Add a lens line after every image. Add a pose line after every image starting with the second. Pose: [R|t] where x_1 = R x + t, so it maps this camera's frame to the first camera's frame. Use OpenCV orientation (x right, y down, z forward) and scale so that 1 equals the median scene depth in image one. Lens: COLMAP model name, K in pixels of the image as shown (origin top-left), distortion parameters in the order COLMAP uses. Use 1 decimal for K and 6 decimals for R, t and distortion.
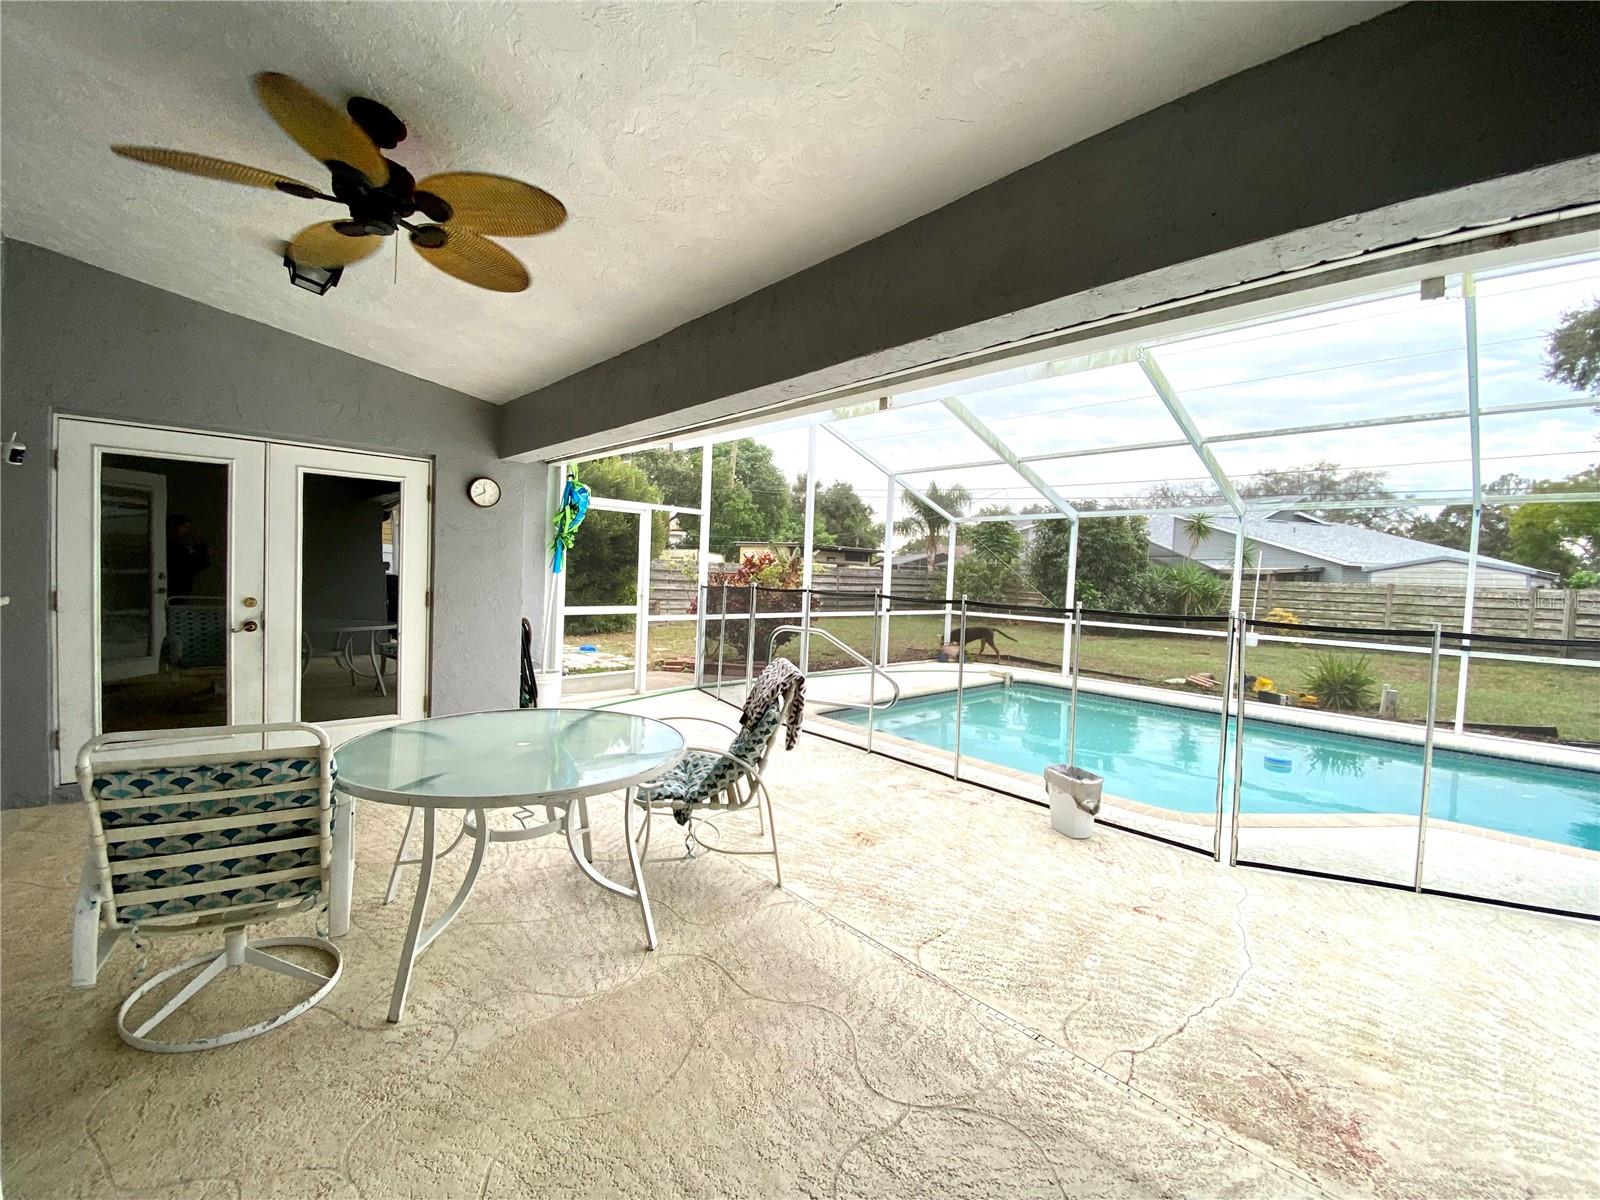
lens RADIAL K [[634.9, 0, 798.3], [0, 634.9, 593.0], [0, 0, 1]] dist [0.030778, -0.026015]
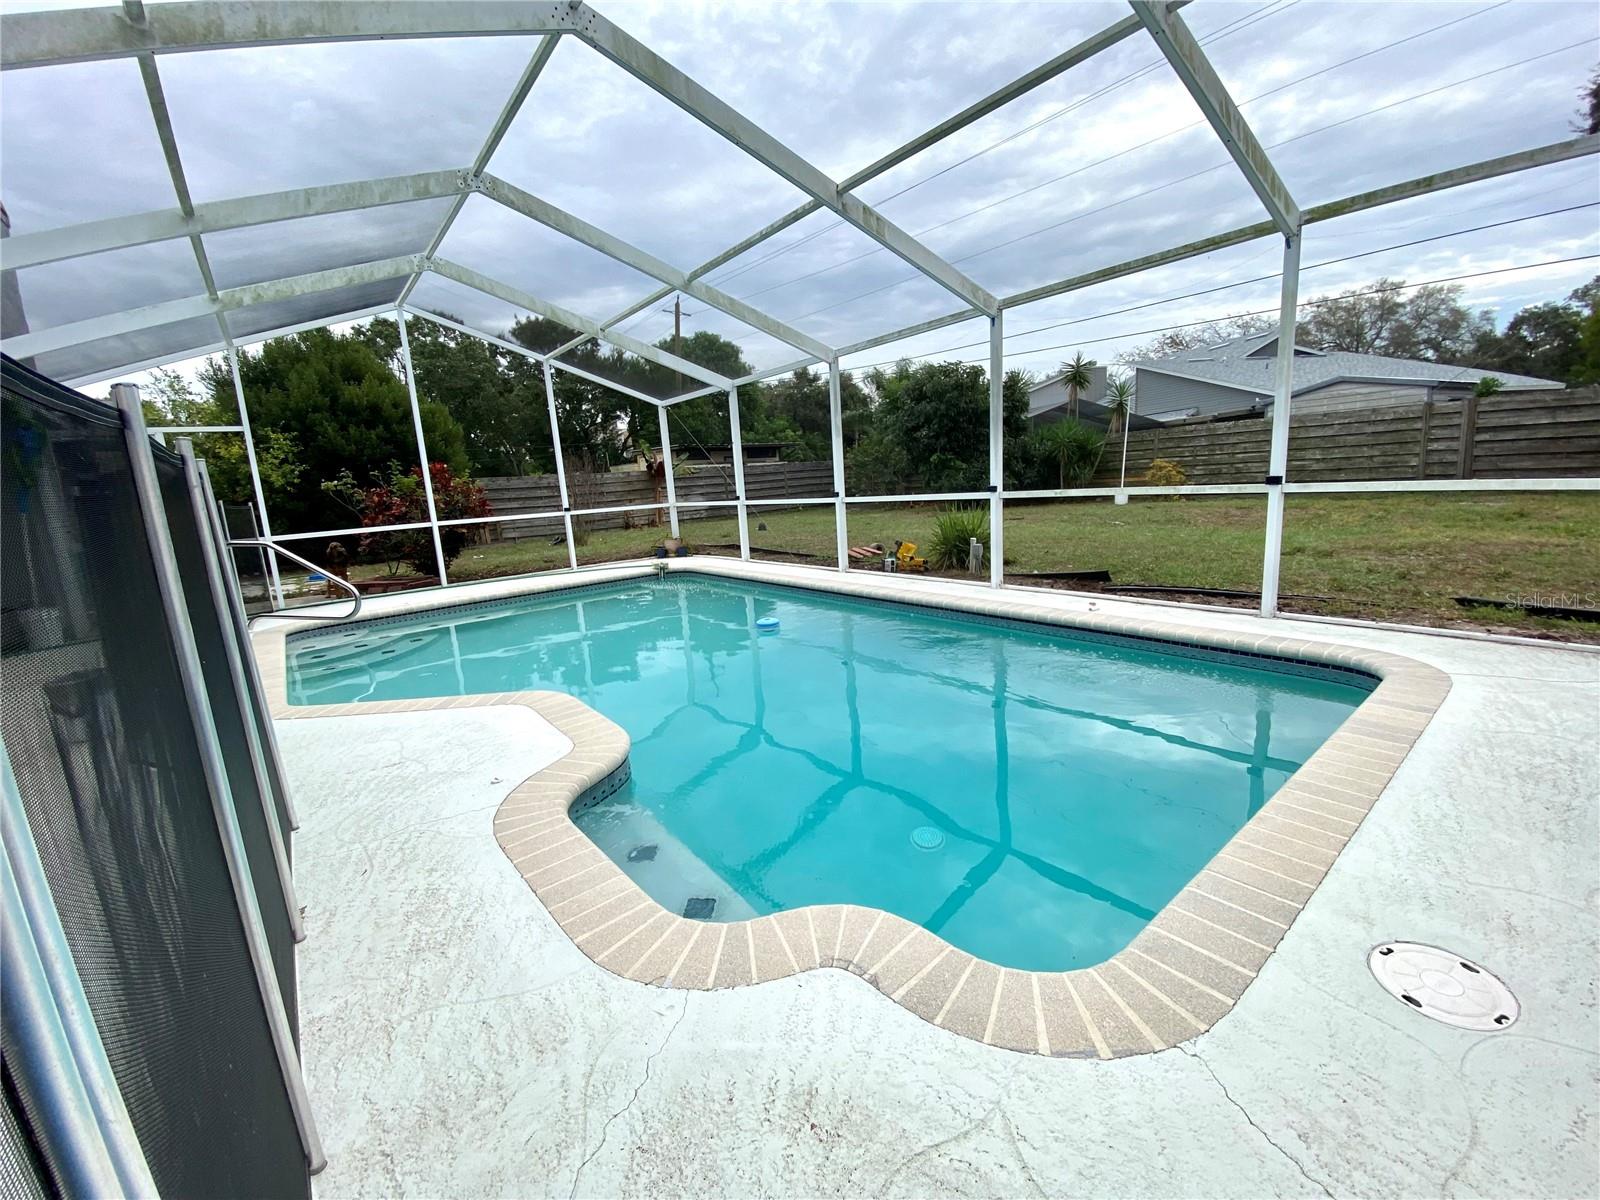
lens RADIAL K [[643.4, 0, 800.7], [0, 643.4, 594.7], [0, 0, 1]] dist [0.002633, -0.010202]
pose [[0.990967, -0.089690, -0.099701, 0.362777], [0.103671, 0.983944, 0.145283, 0.031594], [0.085070, -0.154307, 0.984354, 0.043031]]
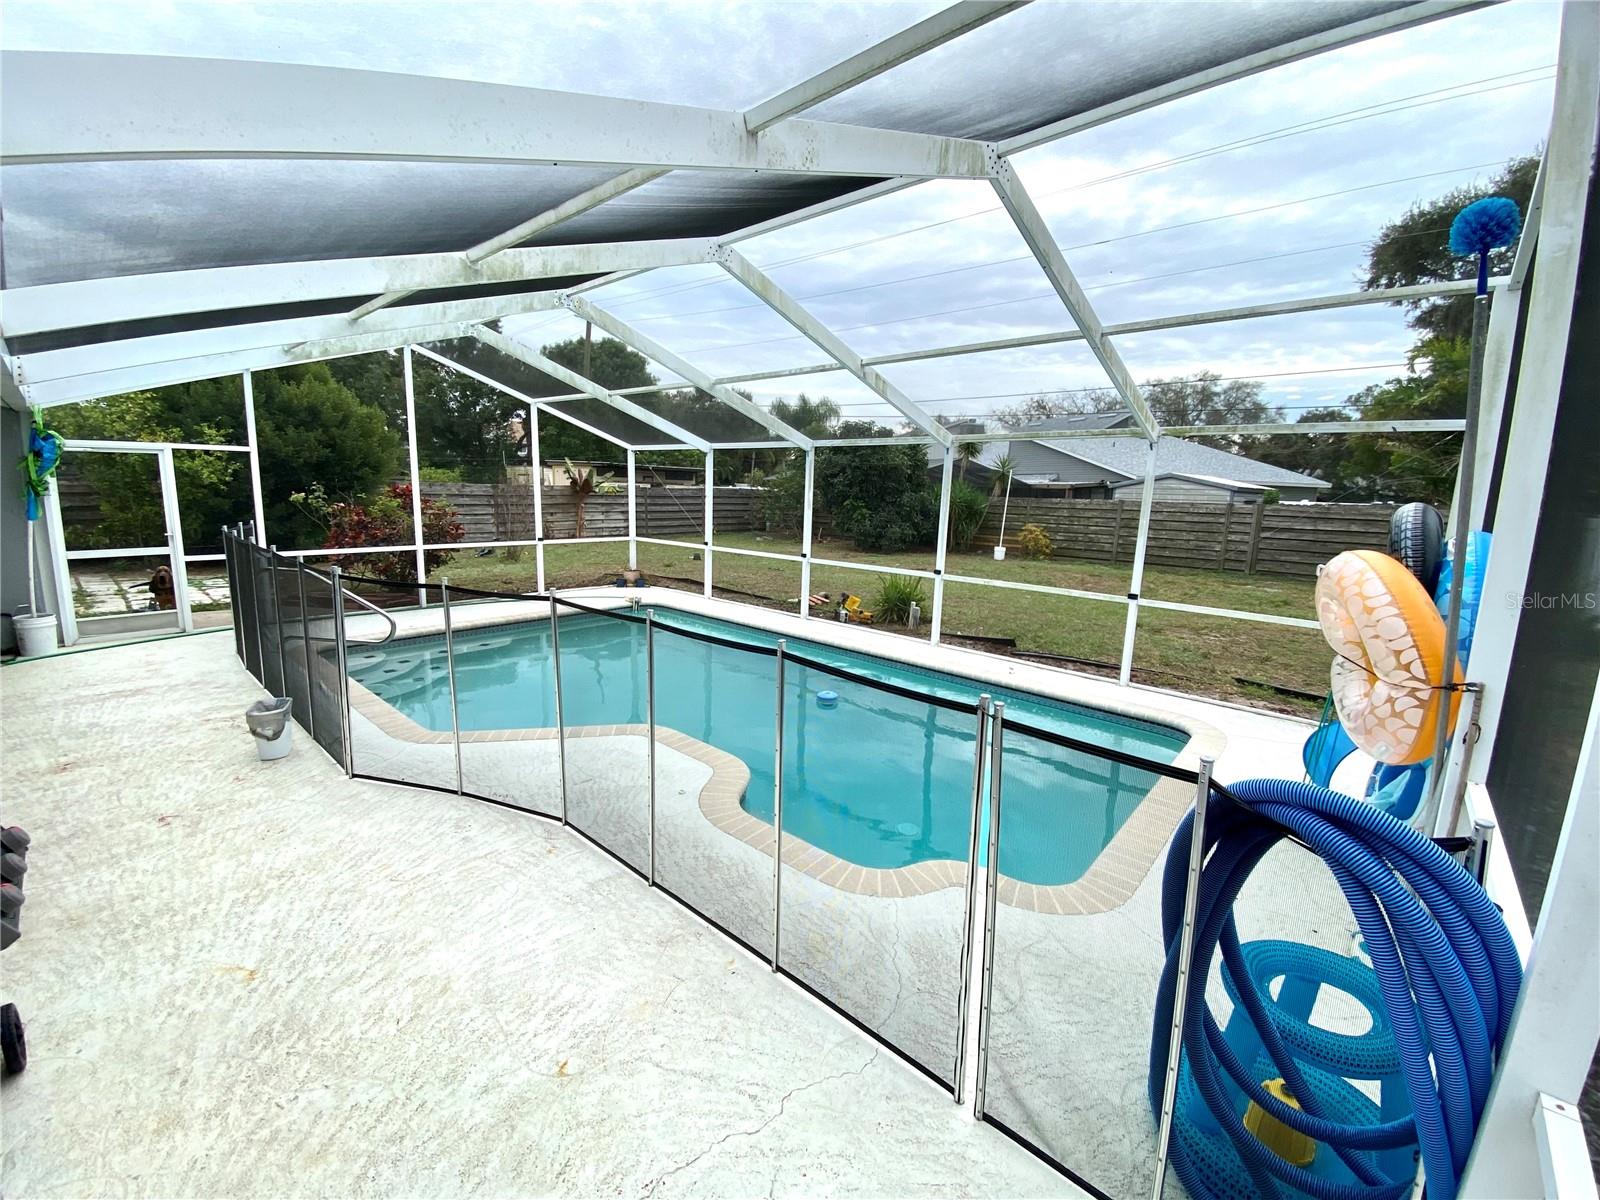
lens RADIAL K [[634.9, 0, 798.3], [0, 634.9, 593.0], [0, 0, 1]] dist [0.030778, -0.026015]
pose [[0.995719, -0.025340, 0.088886, 0.291442], [0.012891, 0.990358, 0.137932, -0.015512], [-0.091524, -0.136196, 0.986445, -0.045777]]
